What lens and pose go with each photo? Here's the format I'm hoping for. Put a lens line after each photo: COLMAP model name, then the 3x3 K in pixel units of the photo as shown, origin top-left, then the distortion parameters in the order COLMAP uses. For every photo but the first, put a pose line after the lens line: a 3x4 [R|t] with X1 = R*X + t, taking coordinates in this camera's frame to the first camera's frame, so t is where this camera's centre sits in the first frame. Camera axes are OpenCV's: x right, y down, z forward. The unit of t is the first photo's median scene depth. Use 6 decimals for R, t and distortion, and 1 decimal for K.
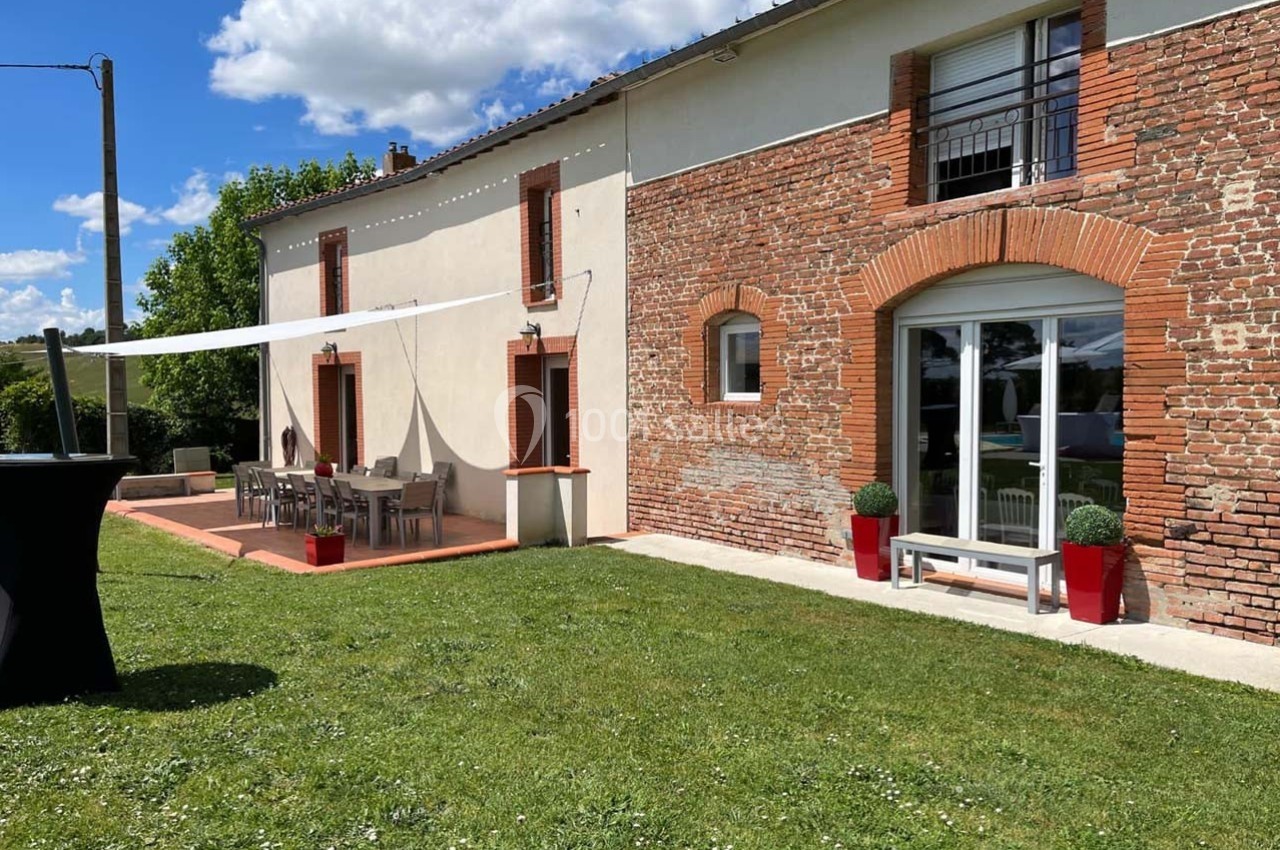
lens RADIAL K [[964.8, 0, 640.2], [0, 964.8, 431.7], [0, 0, 1]] dist [0.012175, -0.001665]
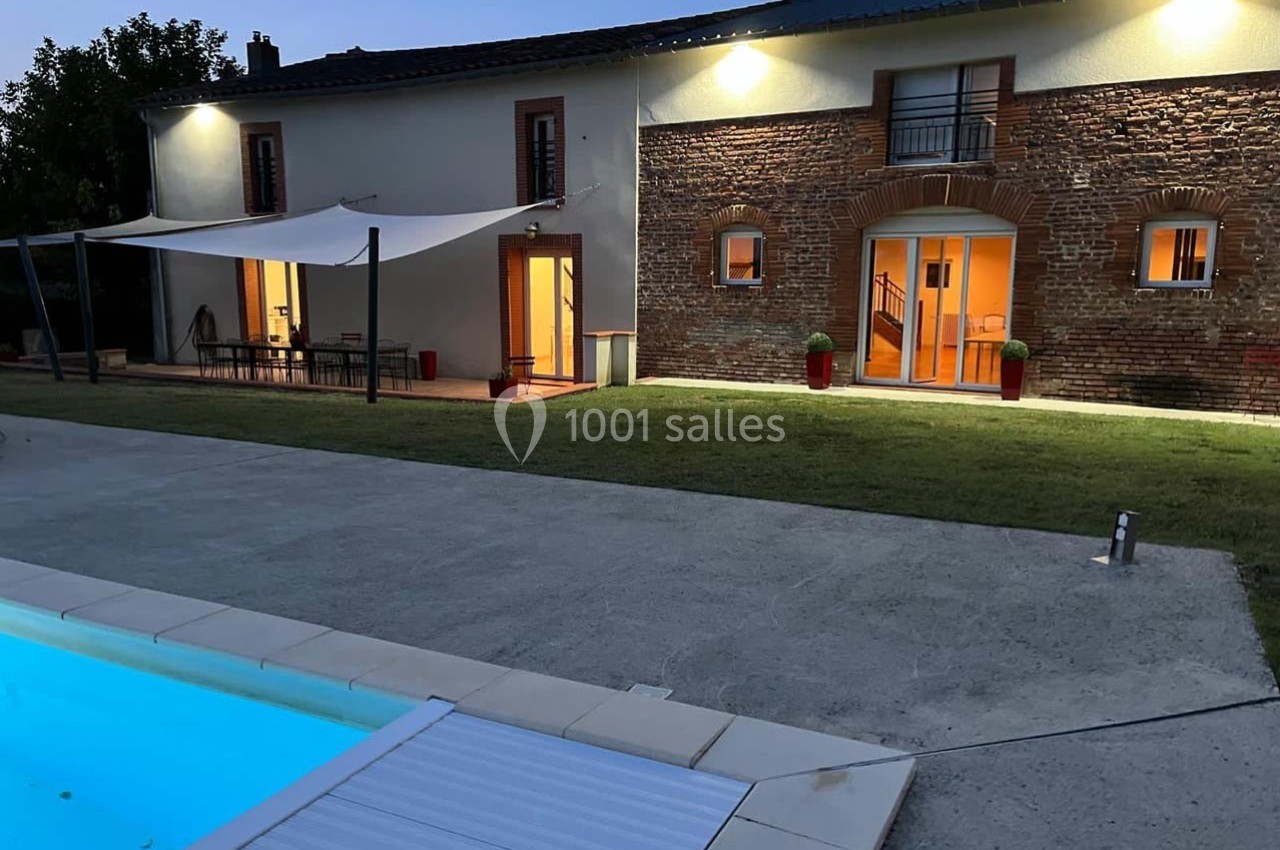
lens RADIAL K [[964.8, 0, 641.1], [0, 964.8, 424.9], [0, 0, 1]] dist [0.012175, -0.001665]
pose [[0.909670, -0.061097, 0.410812, -0.799754], [0.013859, 0.993035, 0.116999, 0.009109], [-0.415100, -0.100737, 0.904182, -0.366299]]
